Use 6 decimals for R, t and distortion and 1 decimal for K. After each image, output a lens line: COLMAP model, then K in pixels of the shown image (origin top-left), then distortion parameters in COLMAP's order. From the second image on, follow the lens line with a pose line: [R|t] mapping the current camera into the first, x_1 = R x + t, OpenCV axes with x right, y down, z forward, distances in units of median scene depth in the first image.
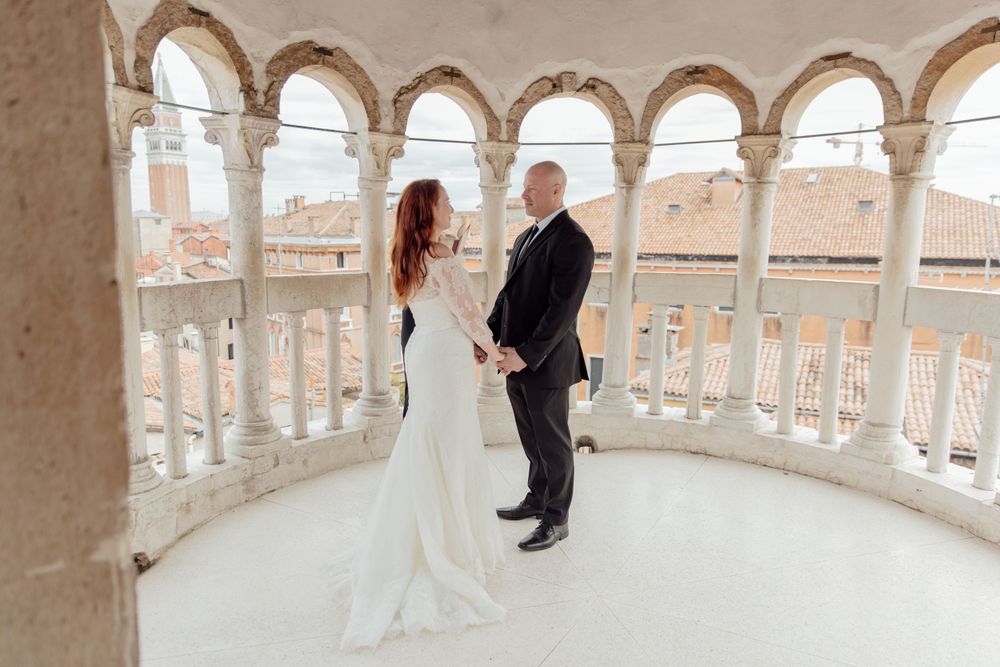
lens RADIAL K [[693.1, 0, 493.6], [0, 693.1, 333.2], [0, 0, 1]] dist [0.011715, -0.000969]
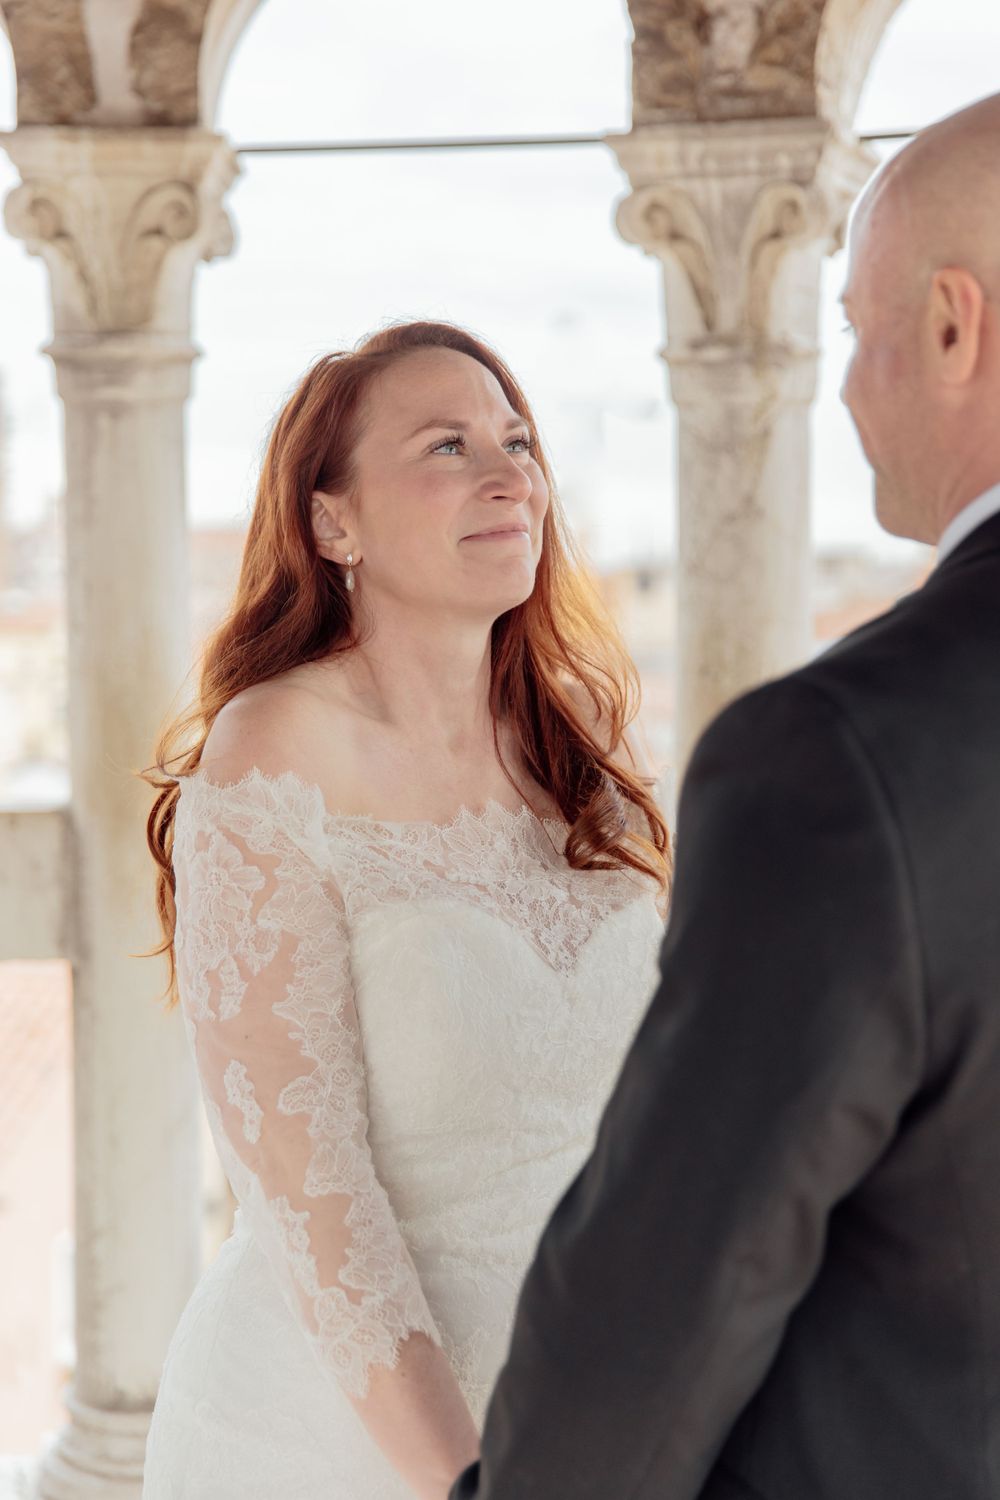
lens RADIAL K [[2757.1, 0, 436.8], [0, 2757.1, 750.8], [0, 0, 1]] dist [0.046720, 0.039266]
pose [[0.265500, 0.061162, -0.962169, 0.441242], [-0.152939, 0.988021, 0.020604, -0.094892], [0.951903, 0.141683, 0.271674, 0.585400]]
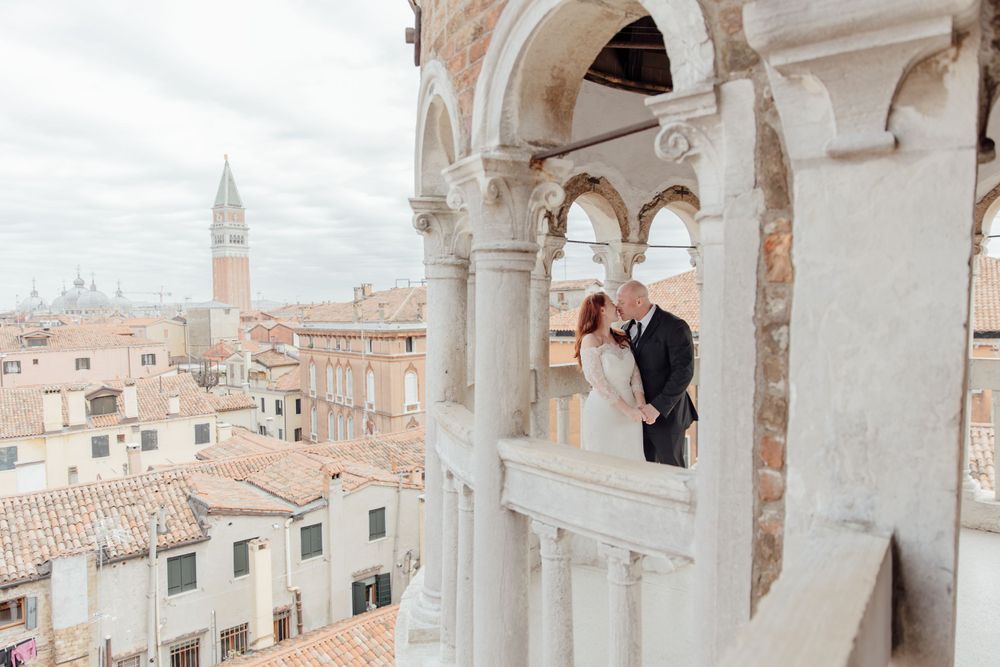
lens RADIAL K [[694.3, 0, 504.7], [0, 694.3, 331.2], [0, 0, 1]] dist [0.010497, -0.004099]
pose [[0.998495, -0.021642, -0.050391, -0.309577], [0.015488, 0.992716, -0.119478, -0.001649], [0.052609, 0.118518, 0.991557, -0.162404]]
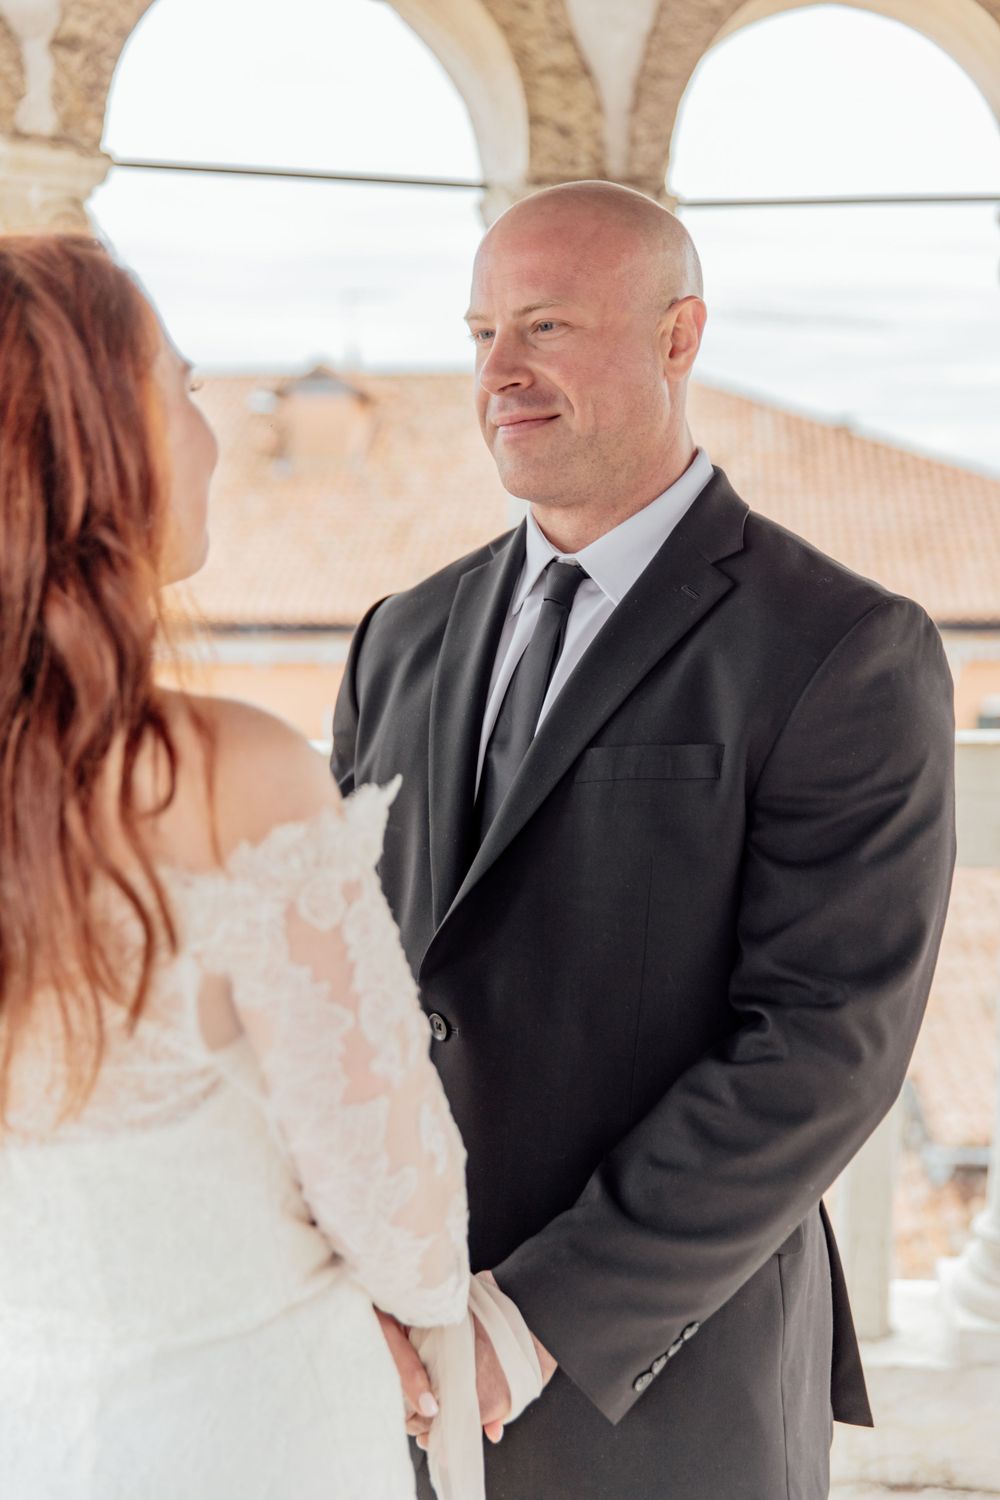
lens RADIAL K [[2095.4, 0, 500.0], [0, 2095.4, 750.0], [0, 0, 1]] dist [-0.017796, -0.048247]
pose [[0.909218, -0.047513, 0.413601, -0.132328], [0.067672, 0.997121, -0.034218, -0.071126], [-0.410785, 0.059101, 0.909815, 0.419379]]
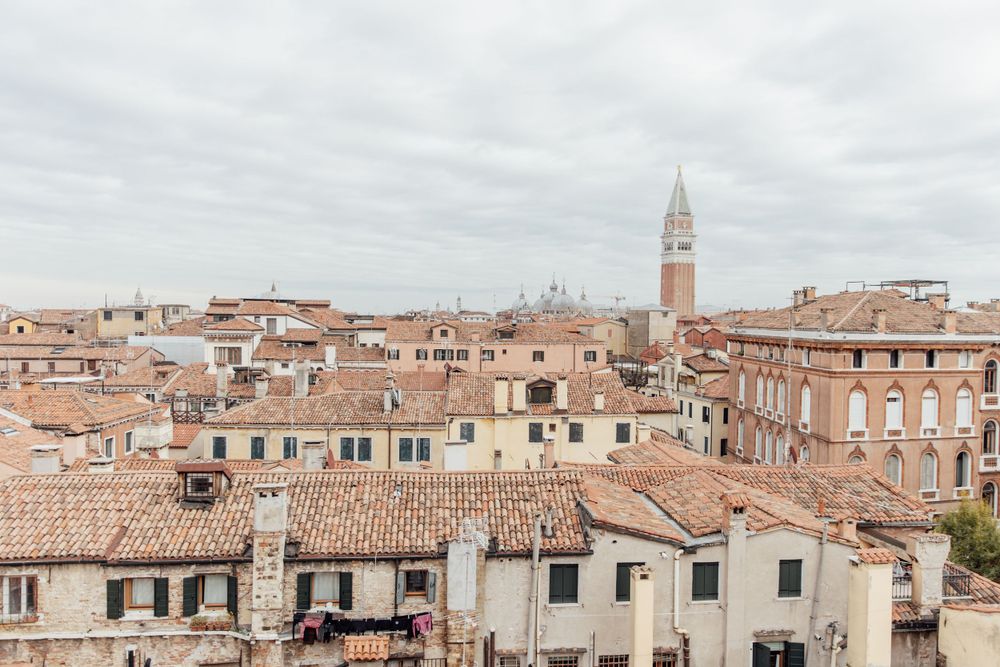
lens RADIAL K [[682.1, 0, 500.0], [0, 682.1, 333.5], [0, 0, 1]] dist [0.010318, -0.006286]
pose [[0.775852, 0.023004, -0.630495, -0.354899], [-0.106269, 0.989822, -0.094654, -0.103167], [0.621900, 0.140440, 0.770400, 0.765057]]
